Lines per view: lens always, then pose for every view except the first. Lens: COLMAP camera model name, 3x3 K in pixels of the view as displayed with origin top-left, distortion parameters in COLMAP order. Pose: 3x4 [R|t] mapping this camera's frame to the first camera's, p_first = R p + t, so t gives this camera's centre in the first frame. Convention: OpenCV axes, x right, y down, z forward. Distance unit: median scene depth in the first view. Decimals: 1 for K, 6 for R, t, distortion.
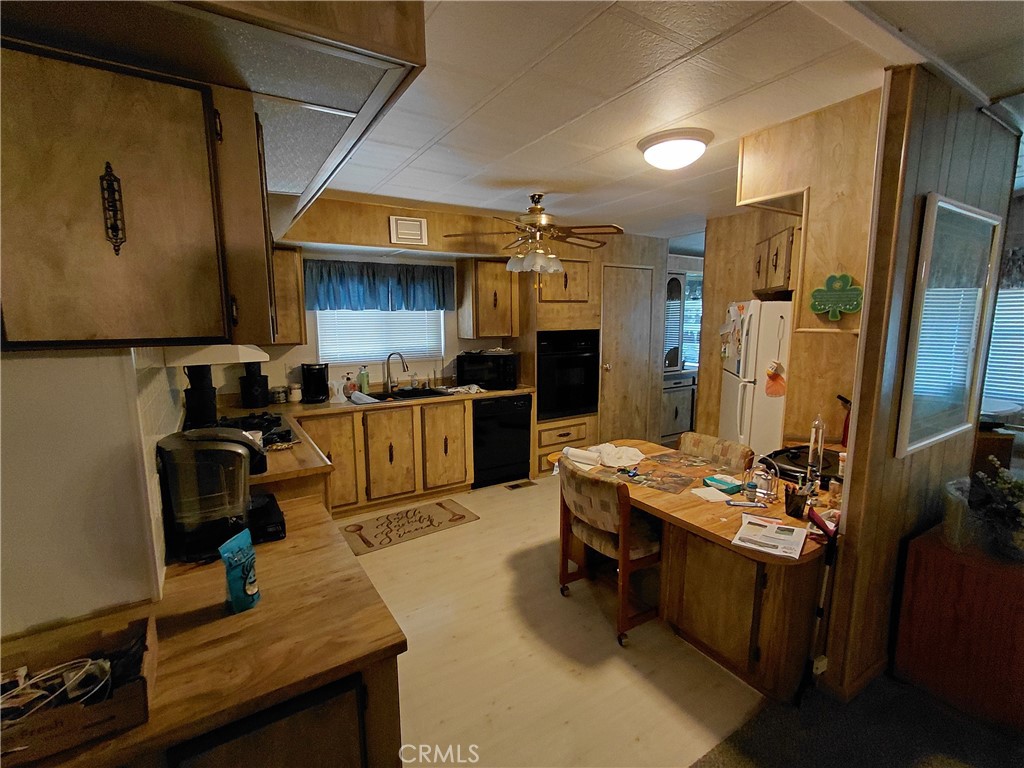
lens RADIAL K [[471.8, 0, 505.9], [0, 471.8, 384.0], [0, 0, 1]] dist [-0.002753, -0.000711]
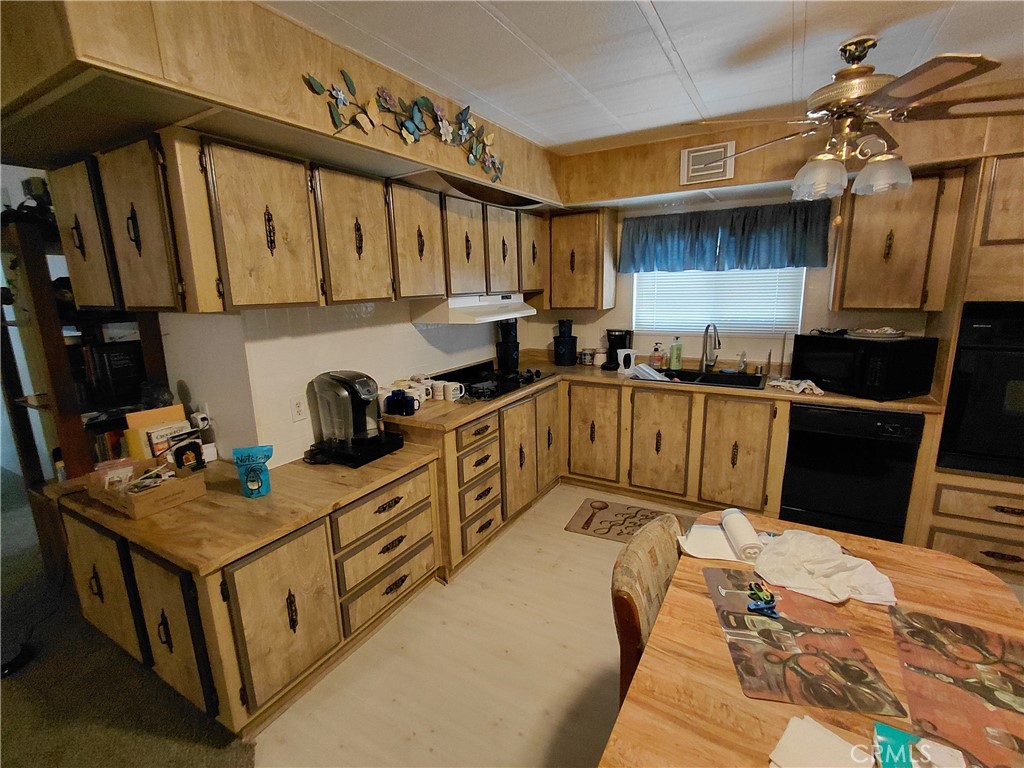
lens RADIAL K [[471.8, 0, 505.9], [0, 471.8, 384.0], [0, 0, 1]] dist [-0.002753, -0.000711]
pose [[0.463788, 0.180850, -0.867291, 0.332816], [-0.103439, 0.983302, 0.149726, -0.052598], [0.879887, 0.020271, 0.474751, 0.334681]]
